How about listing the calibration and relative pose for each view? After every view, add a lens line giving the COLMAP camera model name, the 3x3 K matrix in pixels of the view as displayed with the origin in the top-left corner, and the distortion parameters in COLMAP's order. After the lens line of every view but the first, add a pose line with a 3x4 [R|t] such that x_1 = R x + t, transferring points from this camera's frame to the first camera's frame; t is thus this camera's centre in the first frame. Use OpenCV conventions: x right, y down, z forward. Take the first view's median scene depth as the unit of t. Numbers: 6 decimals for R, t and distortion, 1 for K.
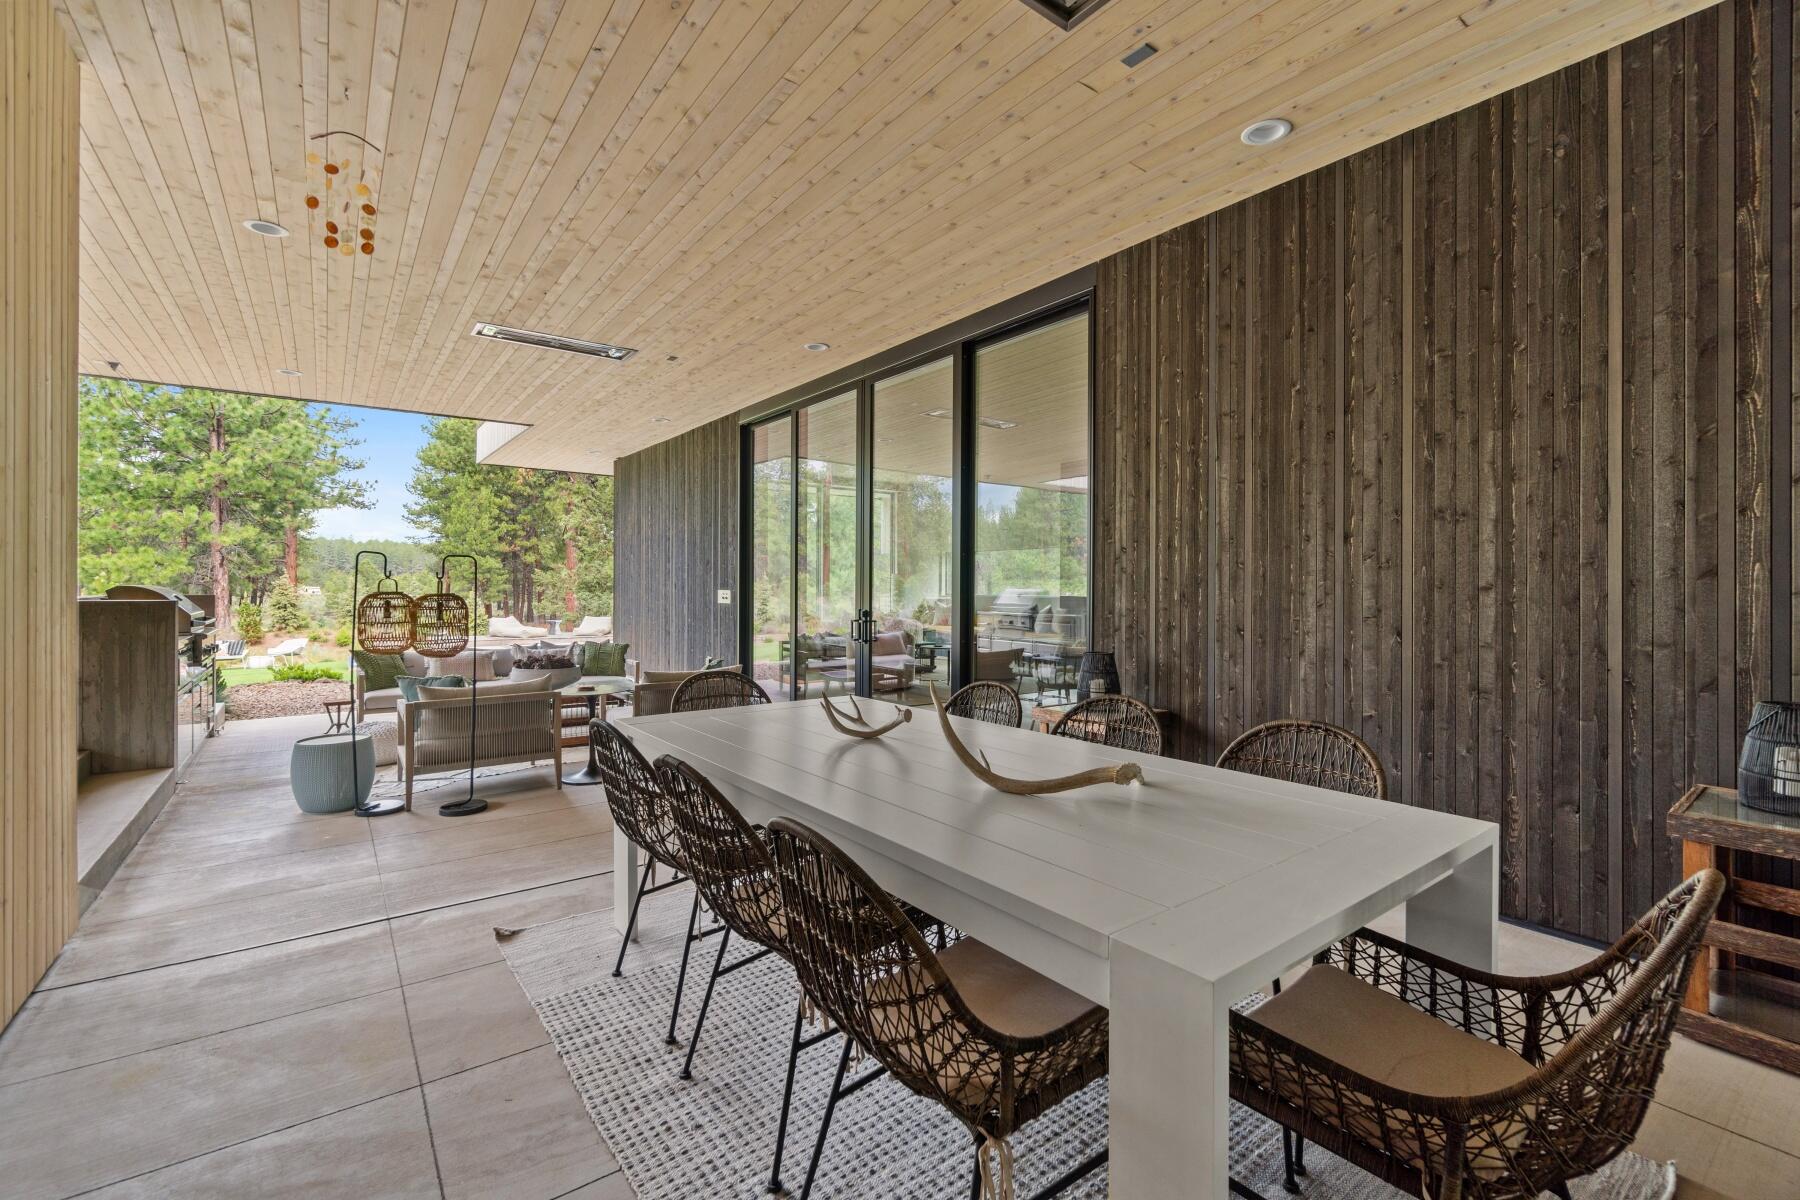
lens RADIAL K [[770.5, 0, 900.0], [0, 770.5, 600.0], [0, 0, 1]] dist [0.000238, 0.000015]
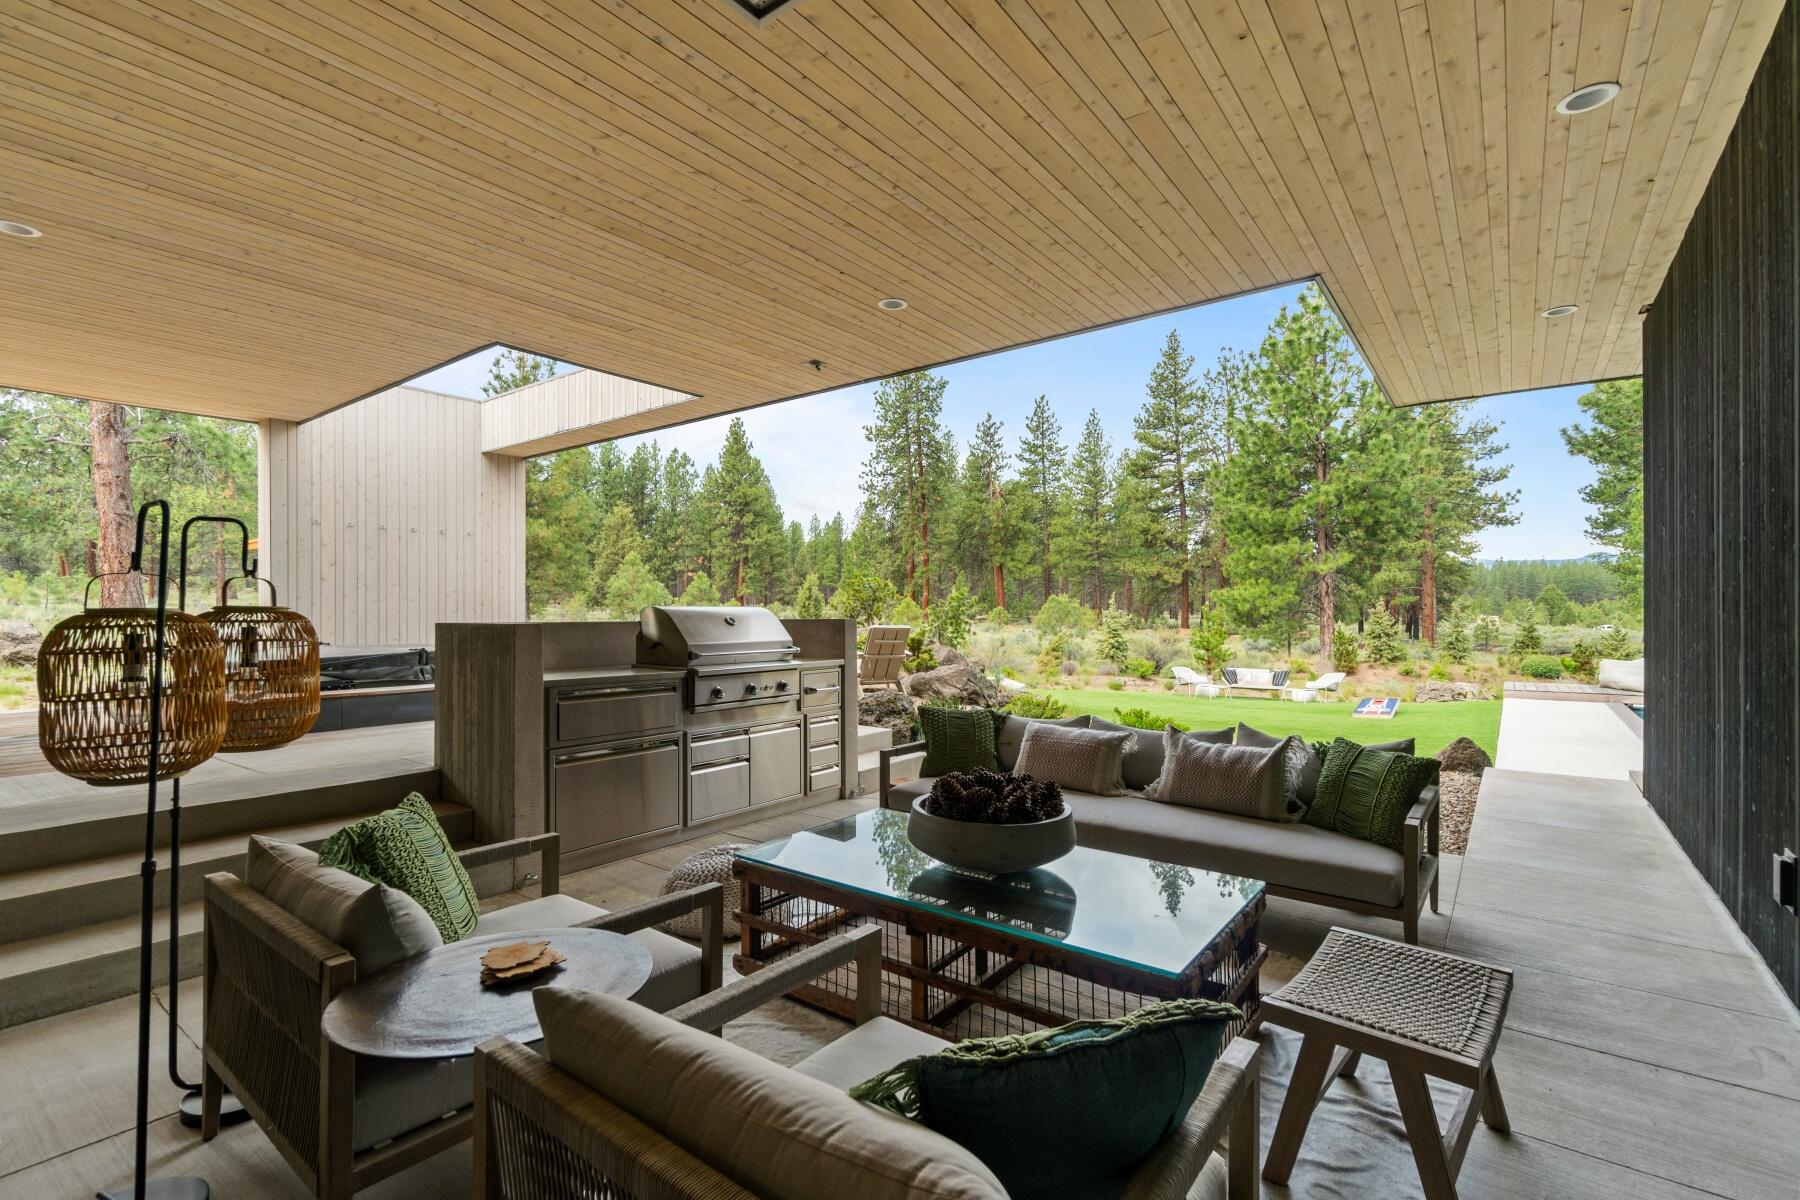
lens RADIAL K [[806.7, 0, 902.7], [0, 806.7, 612.5], [0, 0, 1]] dist [0.001083, 0.000116]
pose [[0.273284, -0.005353, -0.961919, -0.016883], [-0.015486, 0.999830, -0.009963, -0.001362], [0.961809, 0.017619, 0.273154, 0.185529]]
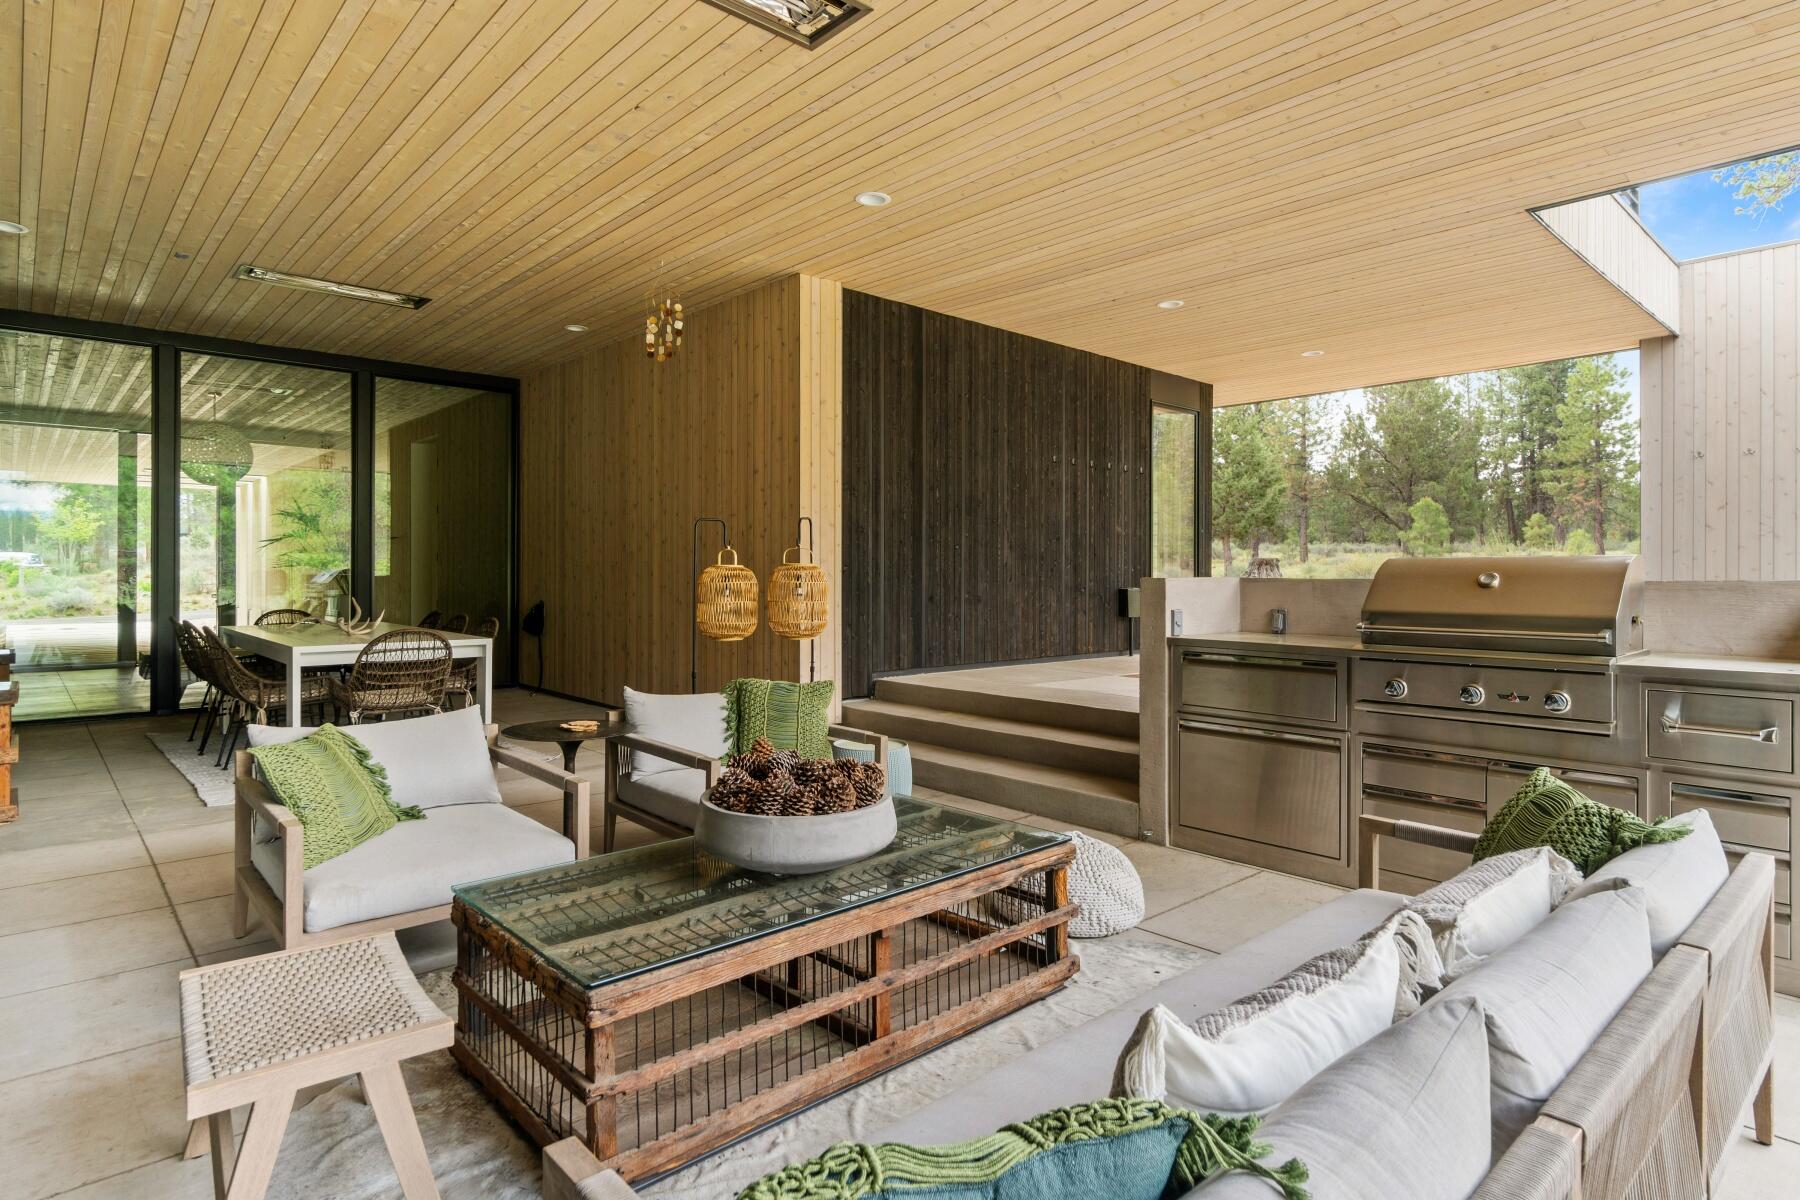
lens RADIAL K [[973.2, 0, 902.6], [0, 973.2, 570.3], [0, 0, 1]] dist [-0.000944, -0.000037]
pose [[-0.995114, -0.005200, -0.098597, -0.035626], [-0.006766, 0.999856, 0.015546, -0.001866], [0.098502, 0.016137, -0.995006, 0.213075]]
